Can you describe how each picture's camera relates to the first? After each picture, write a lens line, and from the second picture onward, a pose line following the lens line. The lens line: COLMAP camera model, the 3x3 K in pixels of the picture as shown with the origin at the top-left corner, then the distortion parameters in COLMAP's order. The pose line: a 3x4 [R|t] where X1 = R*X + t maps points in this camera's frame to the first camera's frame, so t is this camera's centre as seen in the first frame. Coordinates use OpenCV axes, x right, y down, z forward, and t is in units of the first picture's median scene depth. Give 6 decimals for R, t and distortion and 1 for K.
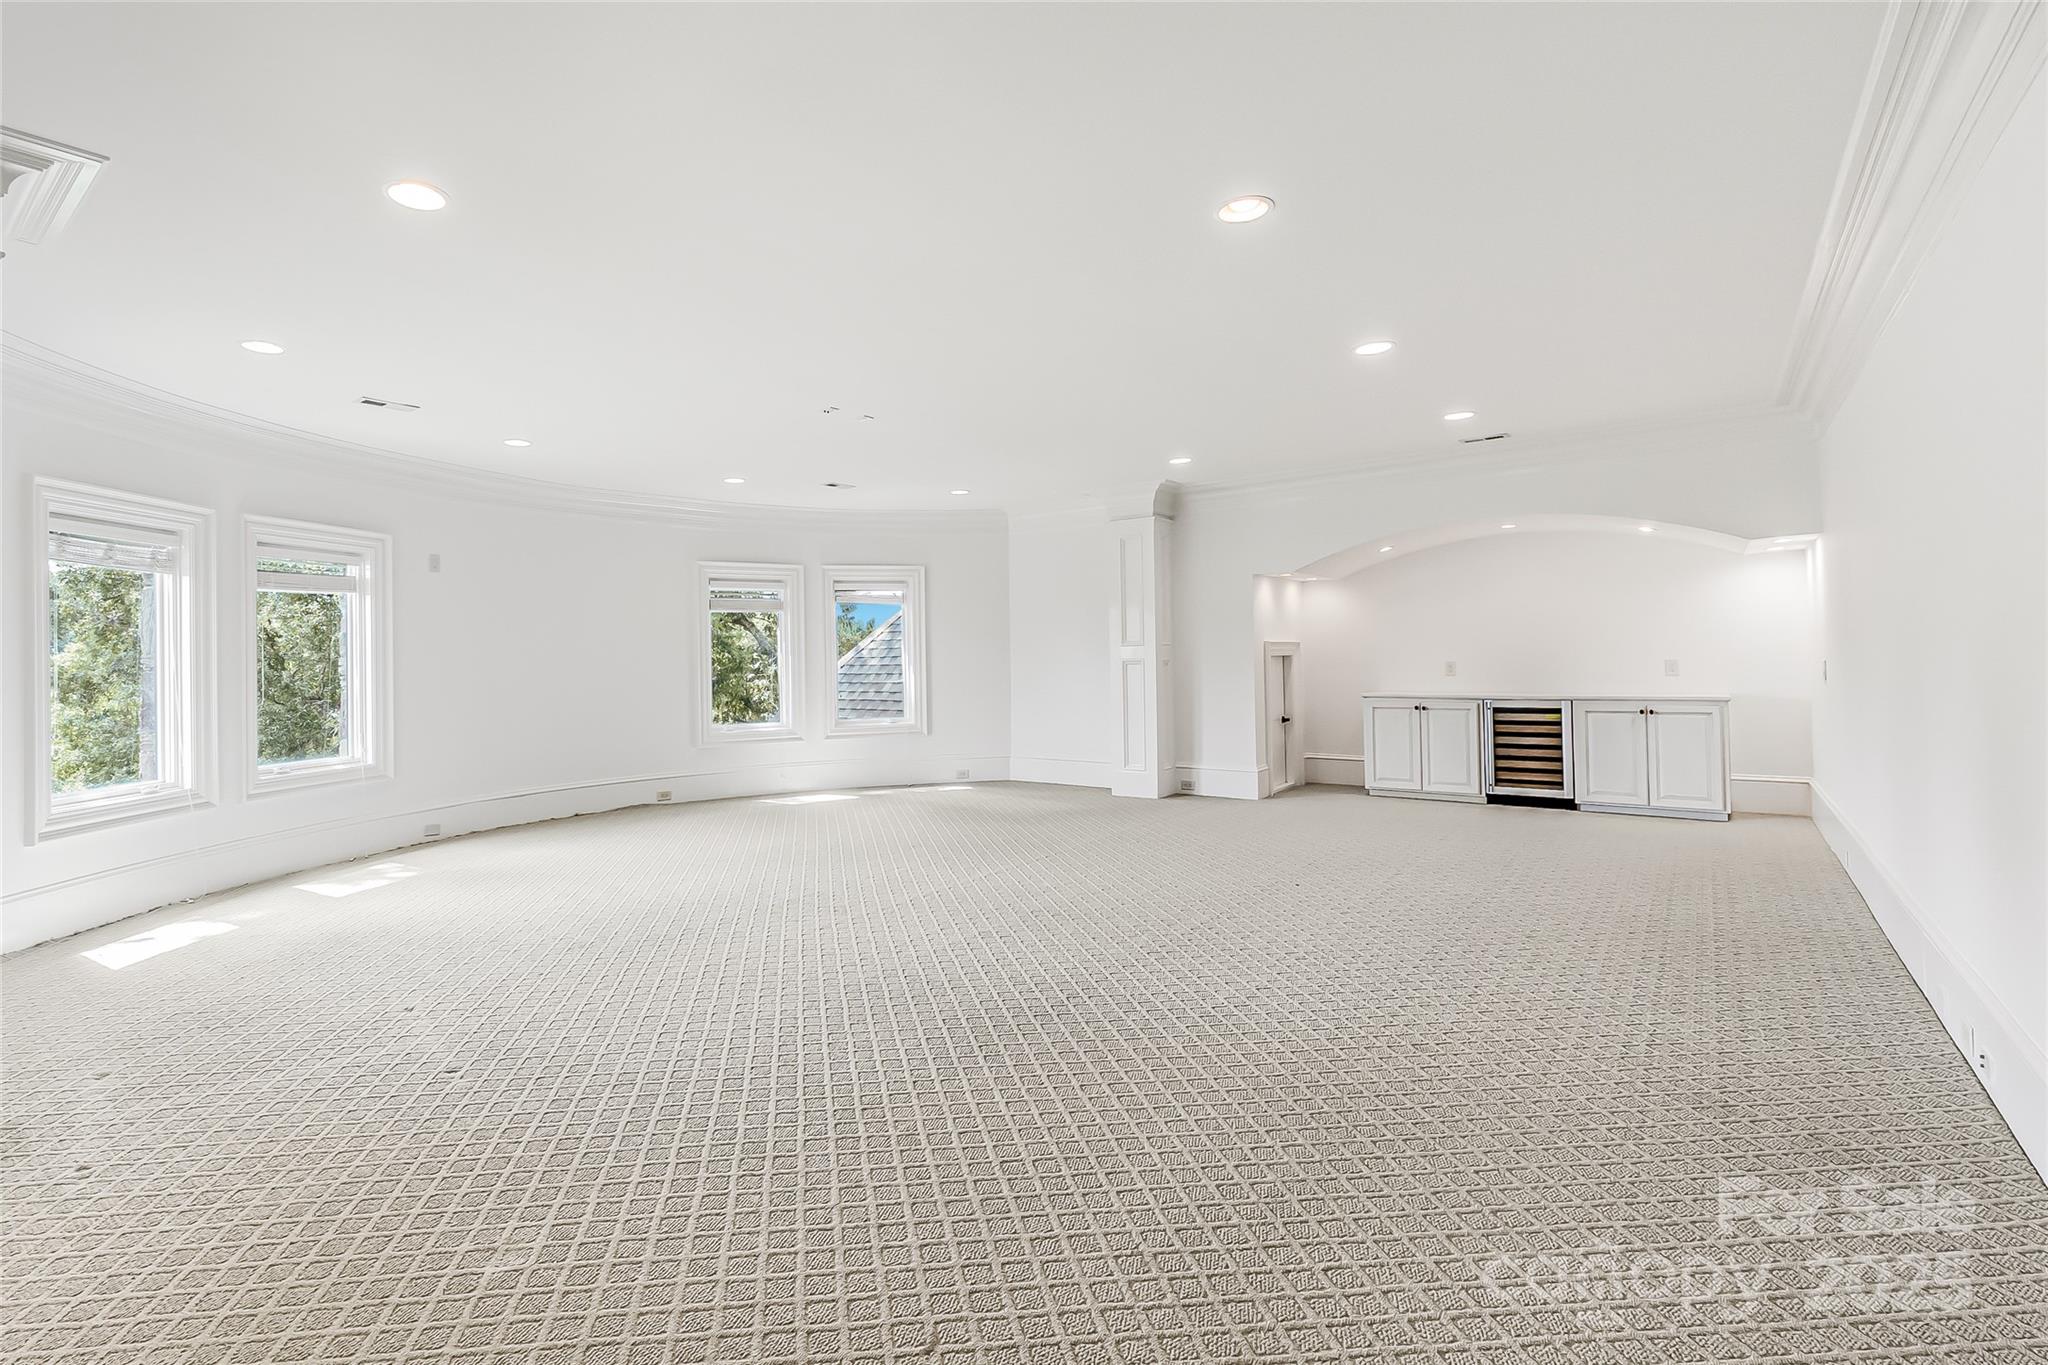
lens RADIAL K [[933.4, 0, 1028.3], [0, 933.4, 675.0], [0, 0, 1]] dist [-0.000332, 0.000319]
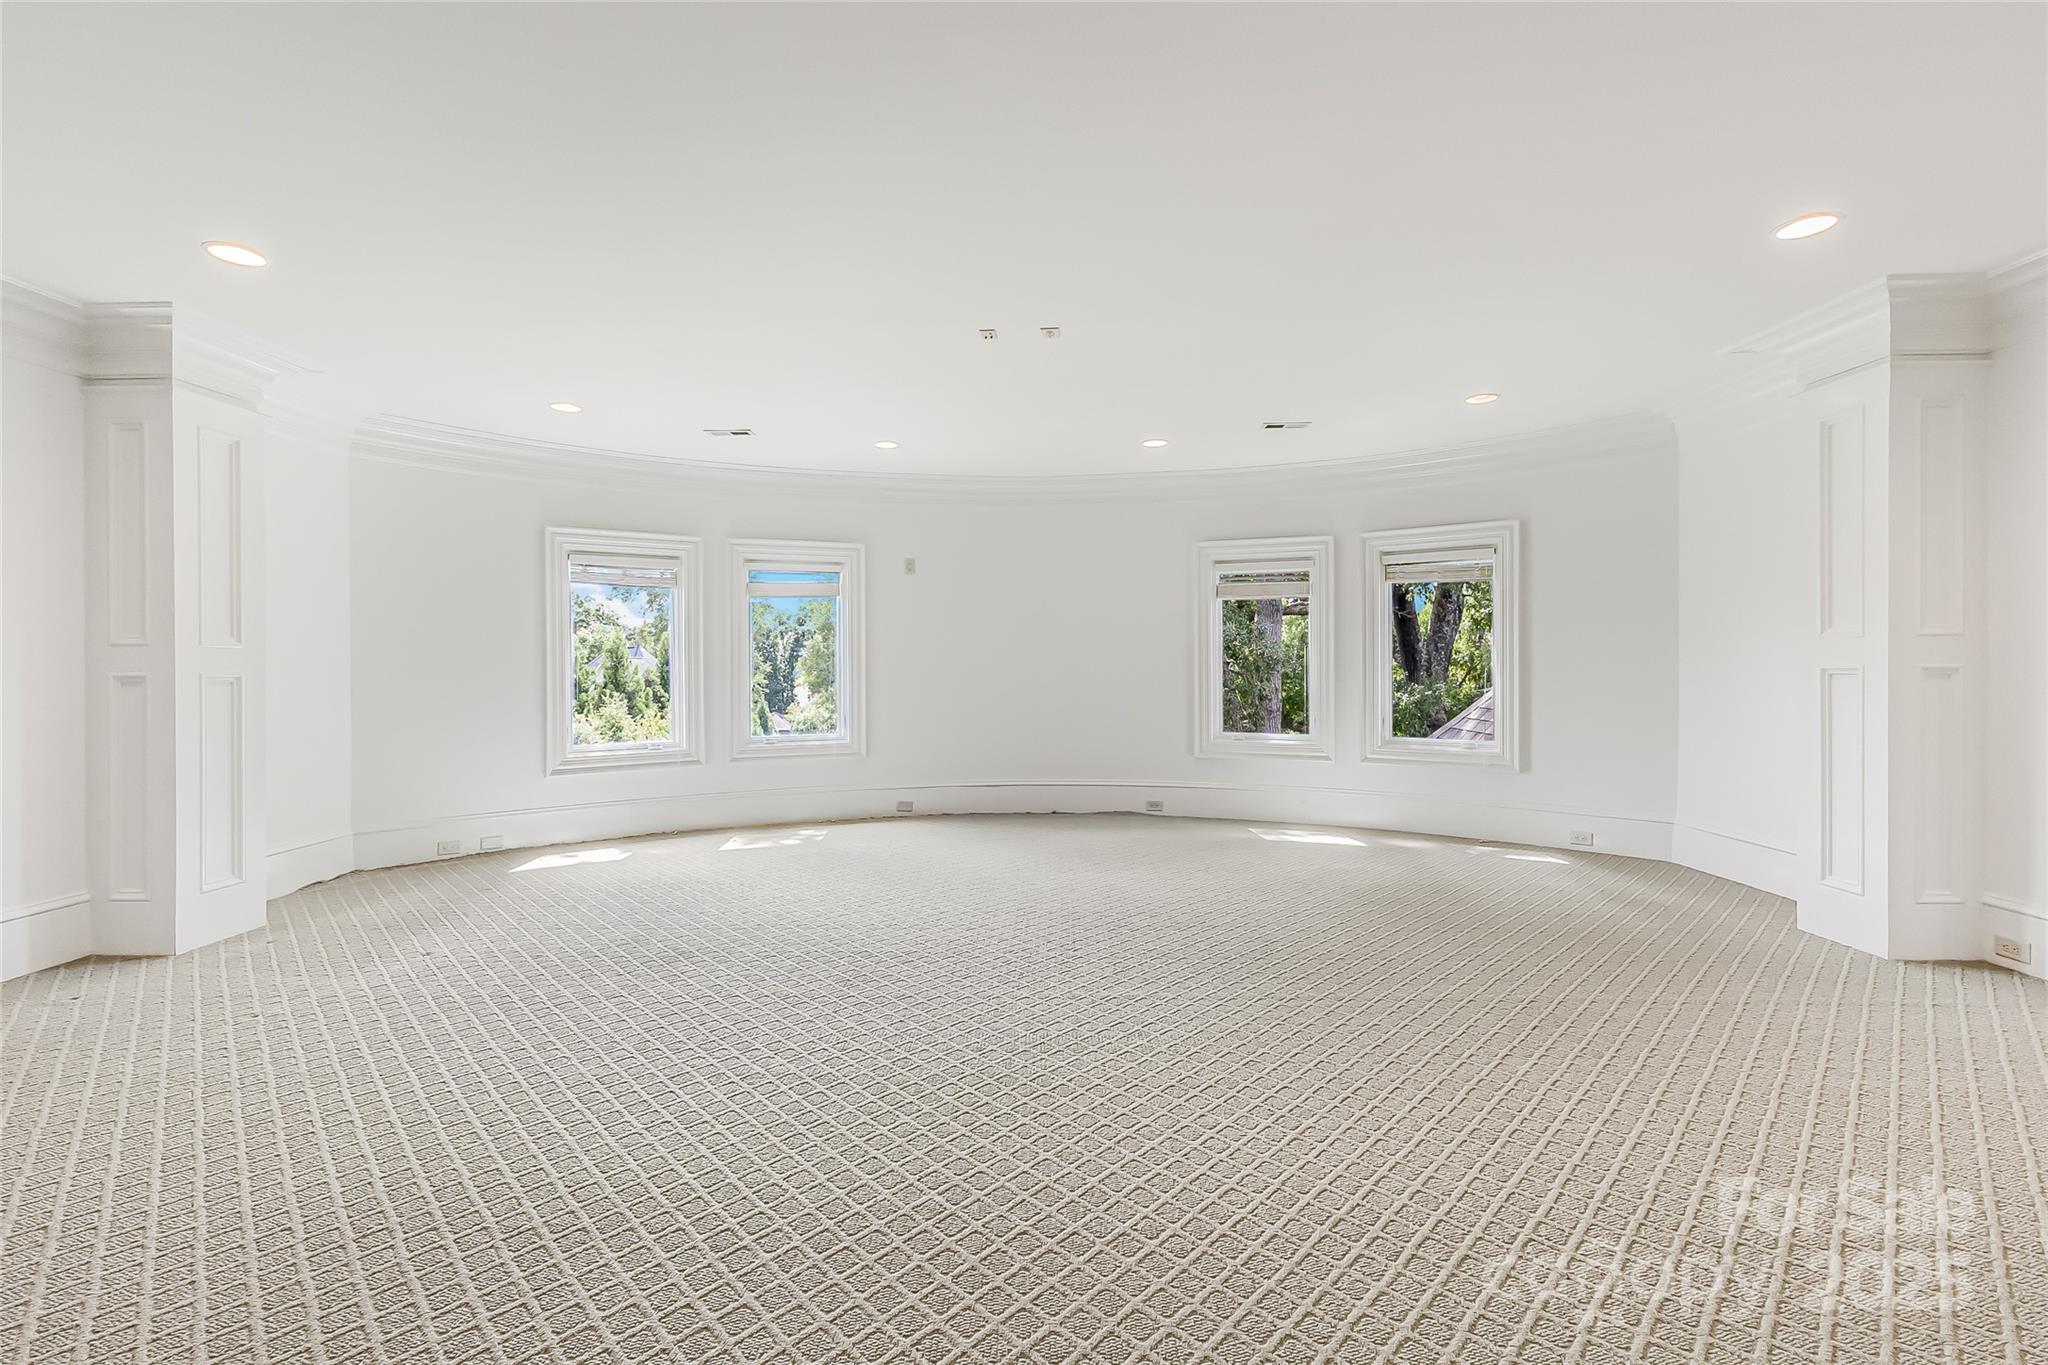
lens RADIAL K [[933.4, 0, 1024.3], [0, 933.4, 662.5], [0, 0, 1]] dist [-0.000332, 0.000319]
pose [[0.565397, 0.018498, -0.824612, 0.282756], [-0.021923, 0.999732, 0.007394, -0.013066], [0.824528, 0.013897, 0.565651, 0.386704]]
